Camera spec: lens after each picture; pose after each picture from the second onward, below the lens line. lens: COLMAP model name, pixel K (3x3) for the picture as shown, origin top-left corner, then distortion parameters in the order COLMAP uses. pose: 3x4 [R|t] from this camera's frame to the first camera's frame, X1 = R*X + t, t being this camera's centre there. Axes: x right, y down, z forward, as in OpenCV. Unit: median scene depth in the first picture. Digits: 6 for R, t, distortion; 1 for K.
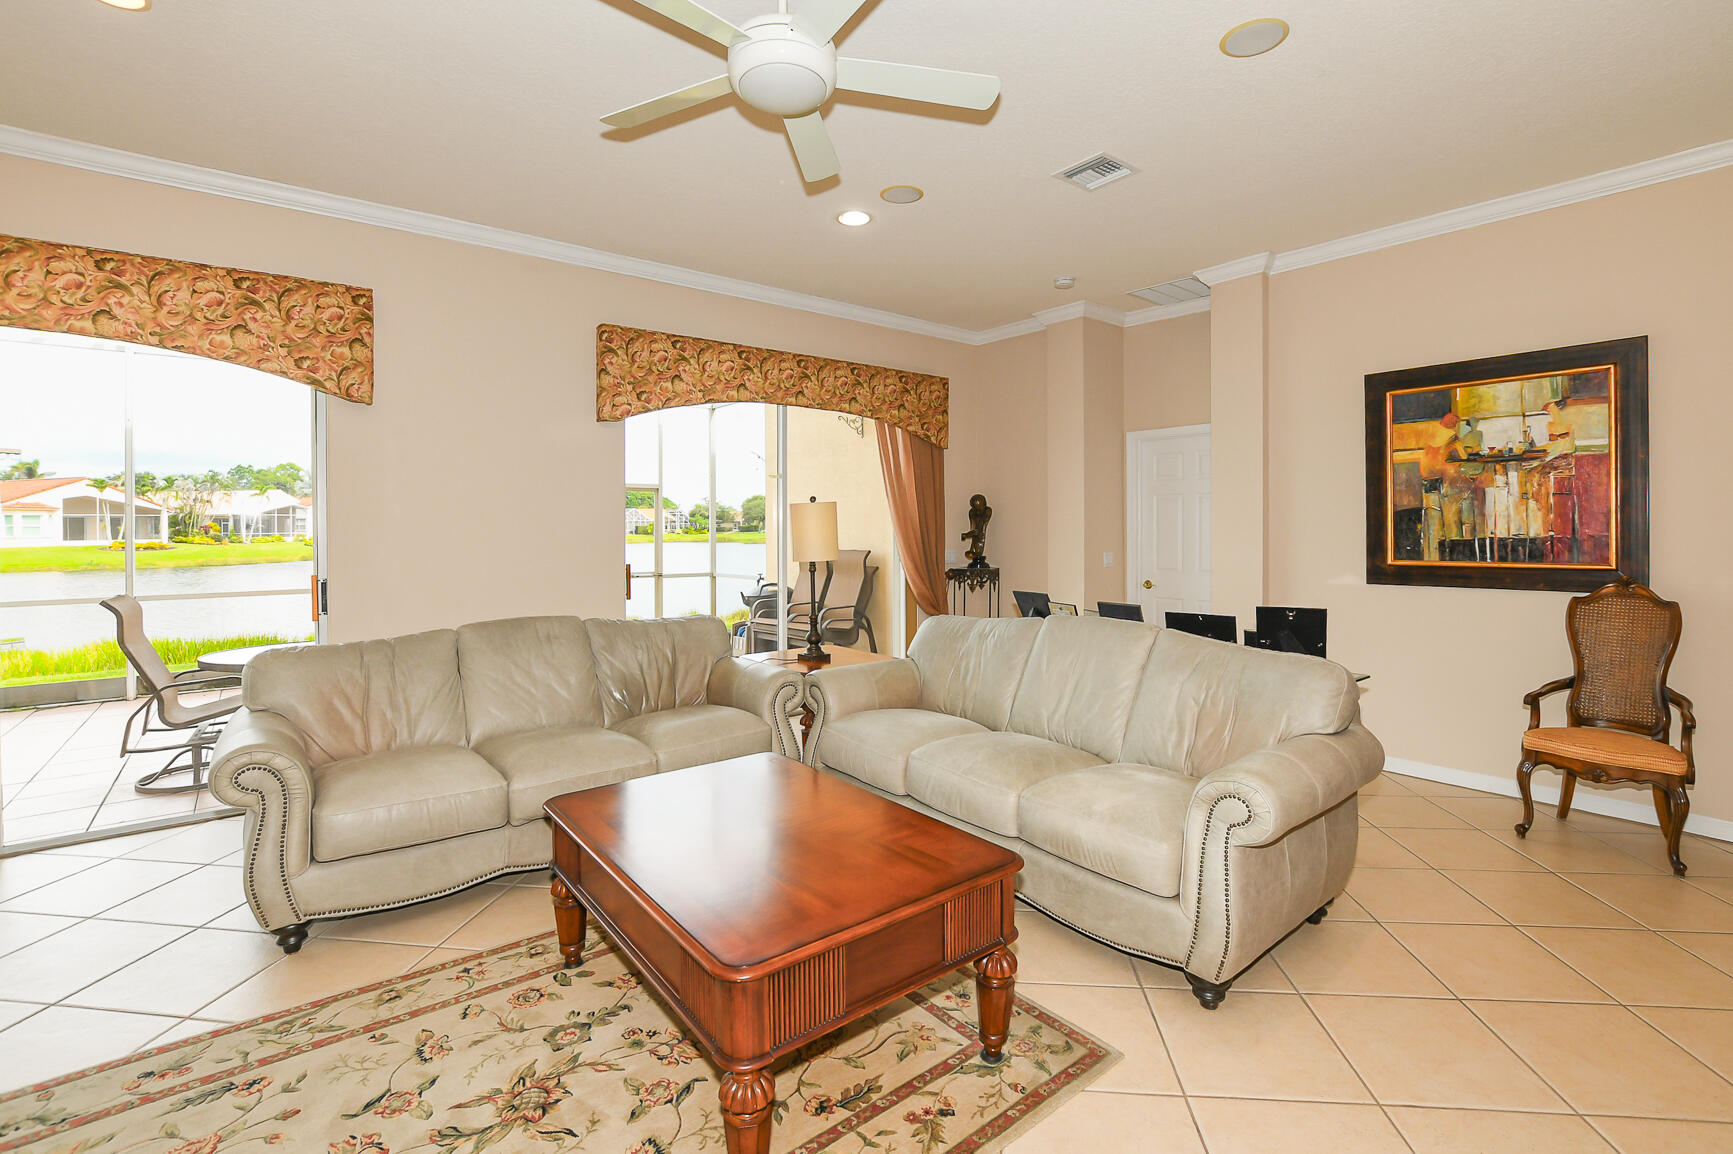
lens RADIAL K [[805.5, 0, 848.3], [0, 805.5, 531.2], [0, 0, 1]] dist [-0.022919, 0.000152]
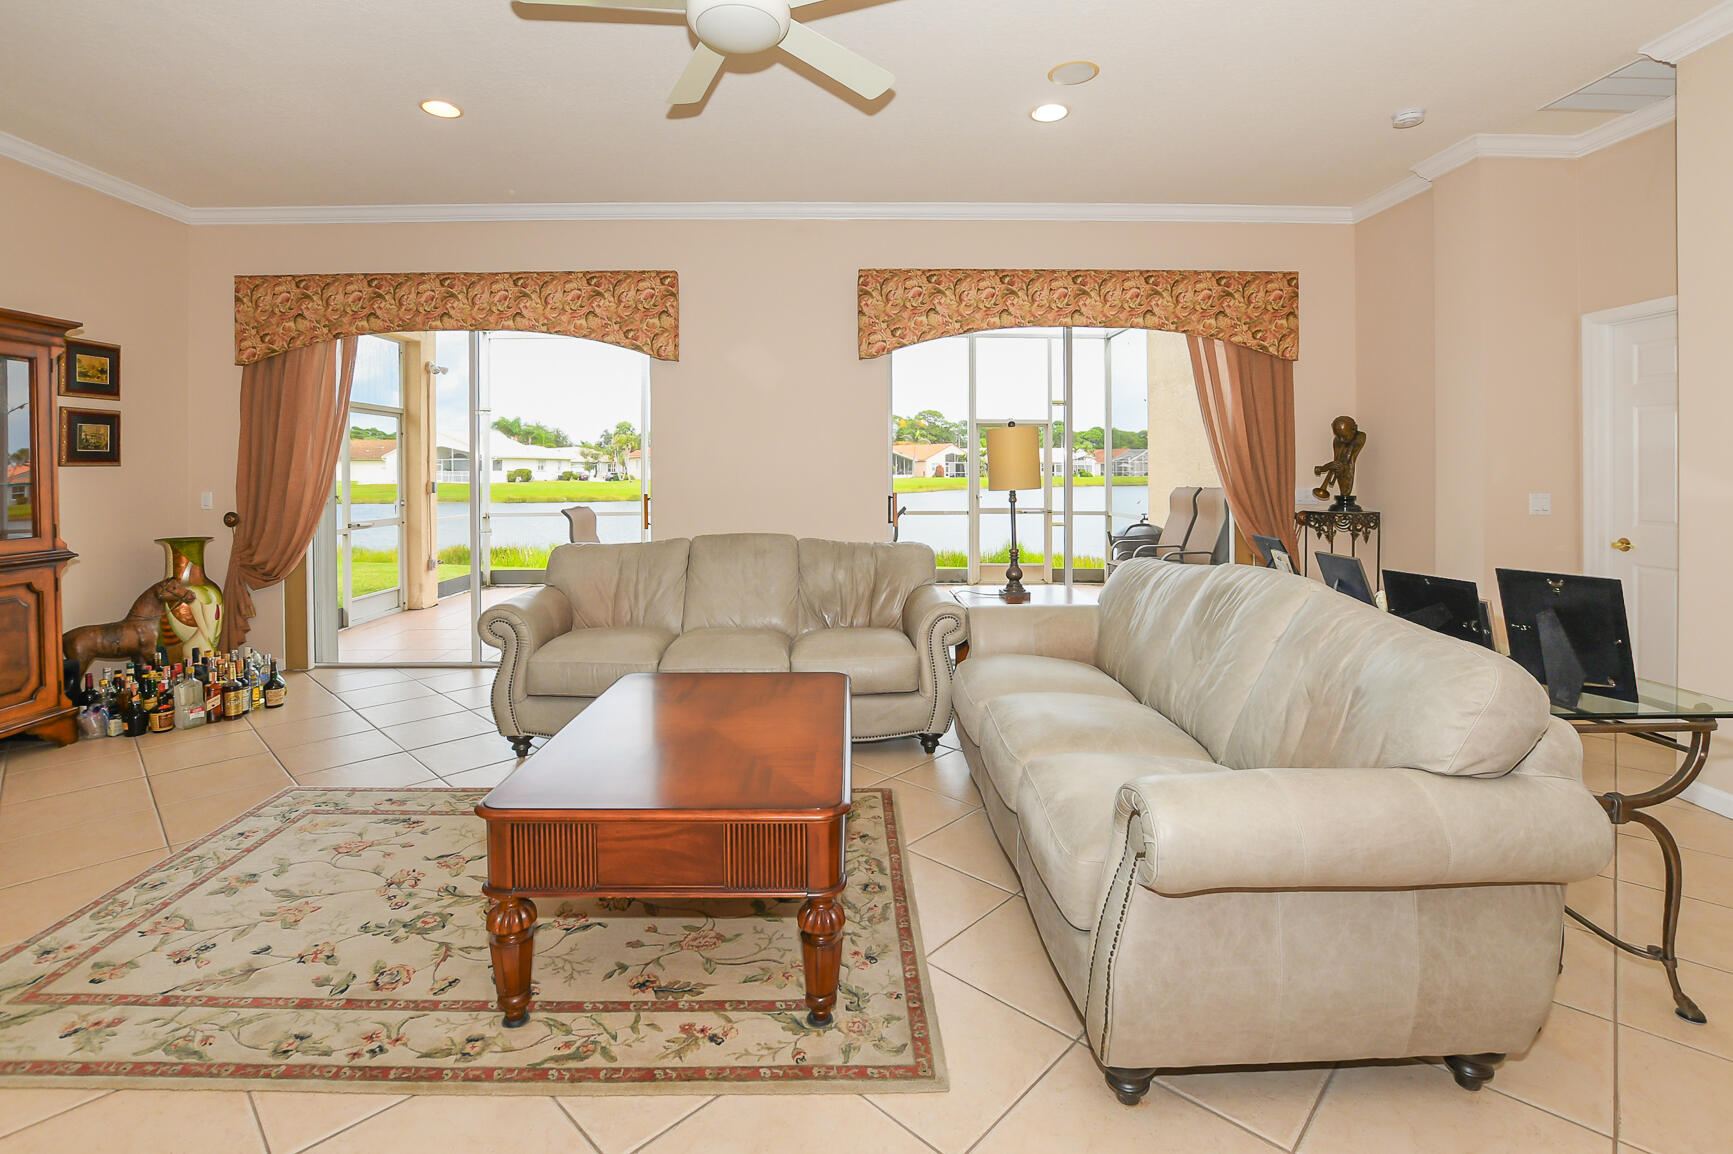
lens RADIAL K [[799.4, 0, 859.1], [0, 799.4, 481.7], [0, 0, 1]] dist [-0.043135, 0.014369]
pose [[0.786872, 0.007026, -0.617076, 0.356111], [-0.005089, 0.999975, 0.004896, 0.022069], [0.617095, -0.000712, 0.786888, 0.153904]]
